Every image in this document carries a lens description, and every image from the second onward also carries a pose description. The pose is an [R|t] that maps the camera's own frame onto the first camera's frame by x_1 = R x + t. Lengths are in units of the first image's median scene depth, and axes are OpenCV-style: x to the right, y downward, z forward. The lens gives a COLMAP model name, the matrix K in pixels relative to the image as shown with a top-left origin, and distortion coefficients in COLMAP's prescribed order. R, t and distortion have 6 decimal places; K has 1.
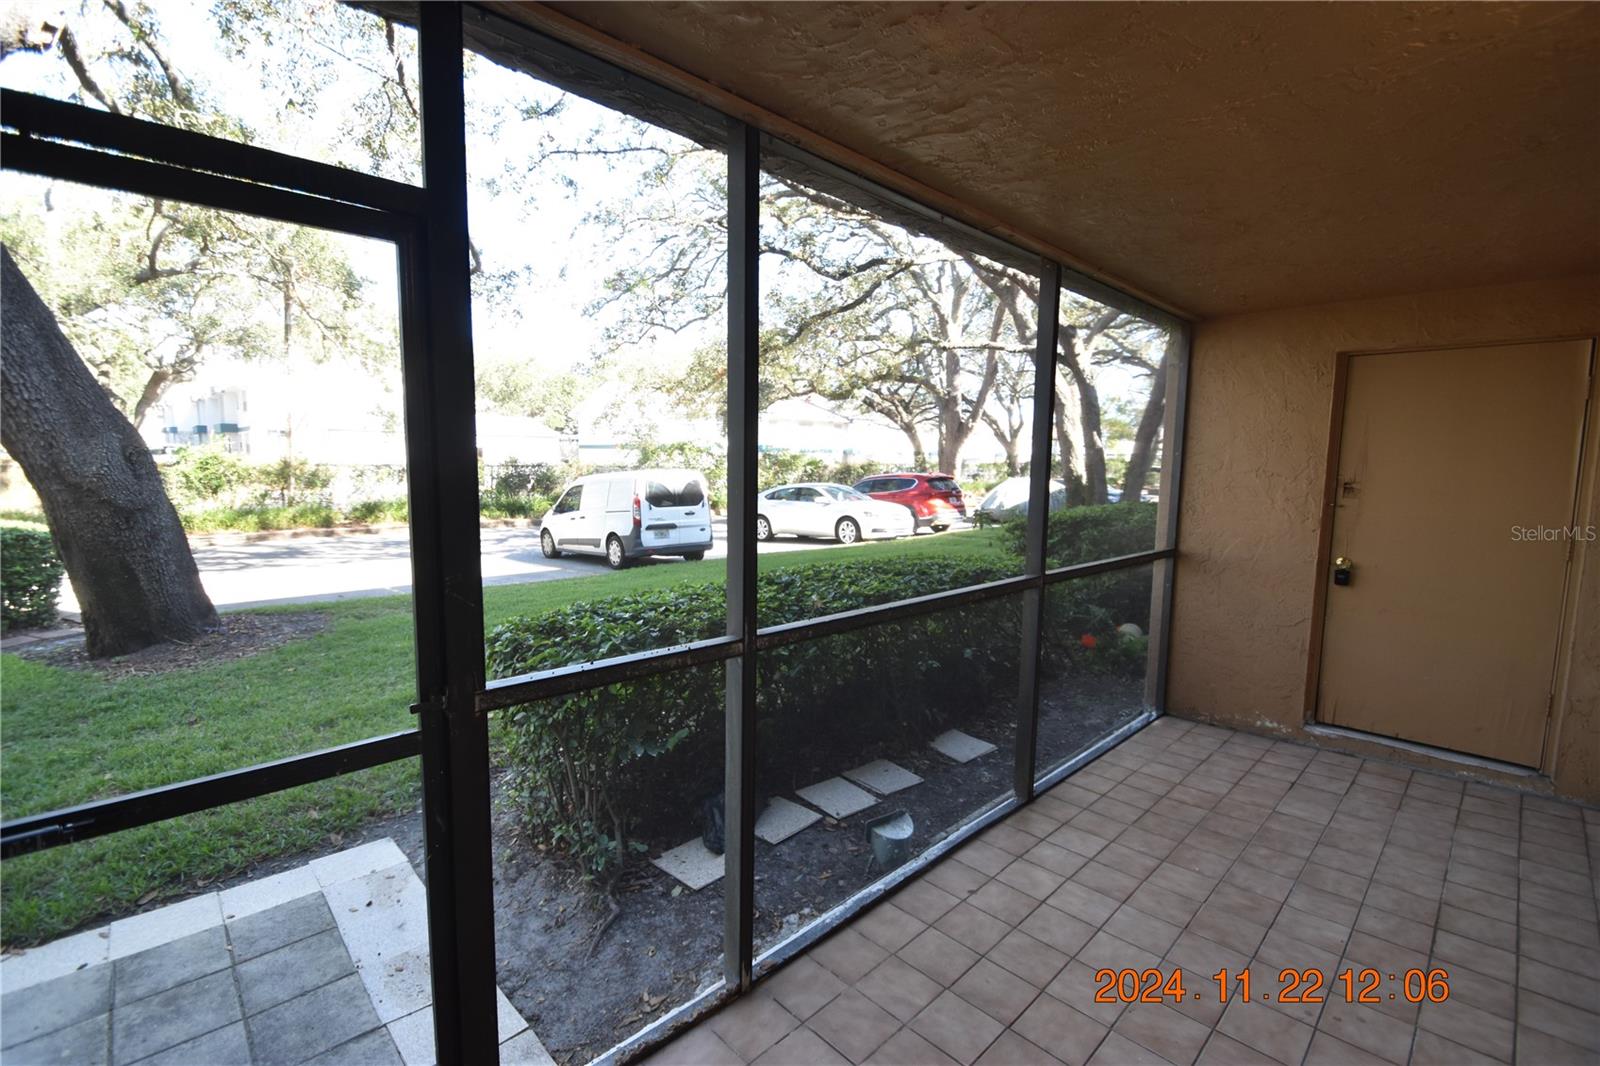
lens RADIAL K [[708.0, 0, 791.6], [0, 708.0, 540.5], [0, 0, 1]] dist [-0.003672, -0.001235]
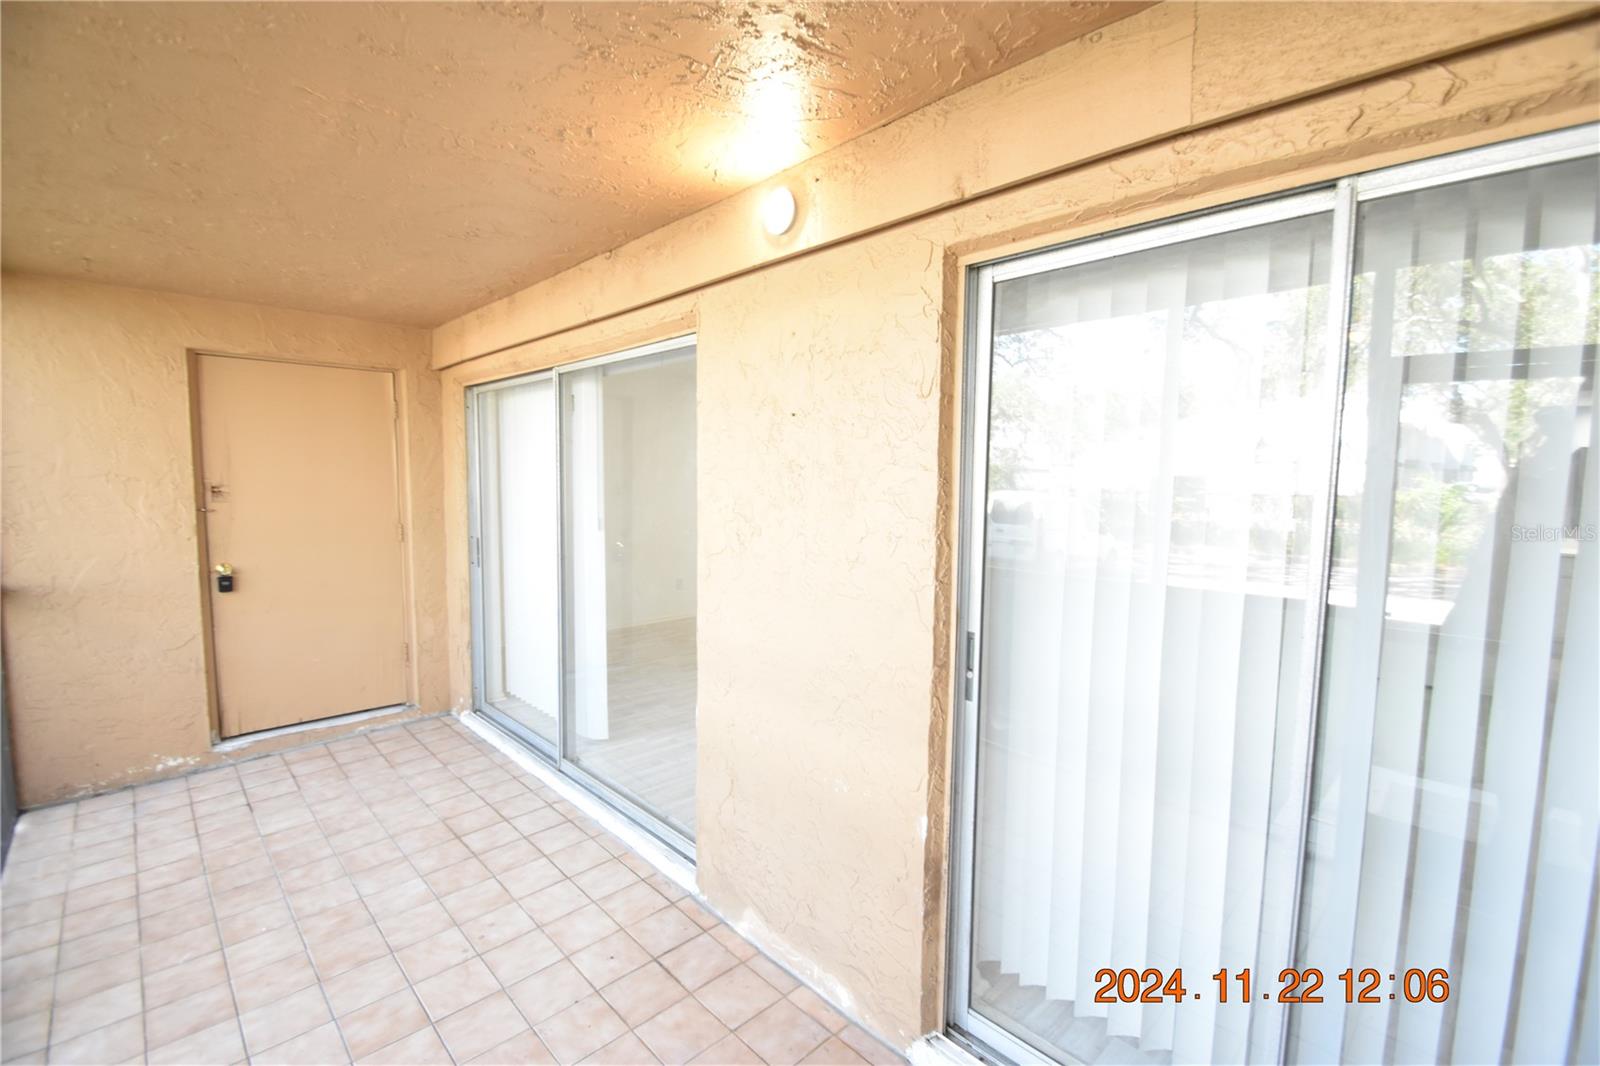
lens RADIAL K [[708.0, 0, 803.9], [0, 708.0, 540.7], [0, 0, 1]] dist [-0.003672, -0.001235]
pose [[0.008513, -0.101565, 0.994793, -0.169424], [0.099609, 0.989967, 0.100220, -0.024206], [-0.994990, 0.098237, 0.018545, 0.184780]]
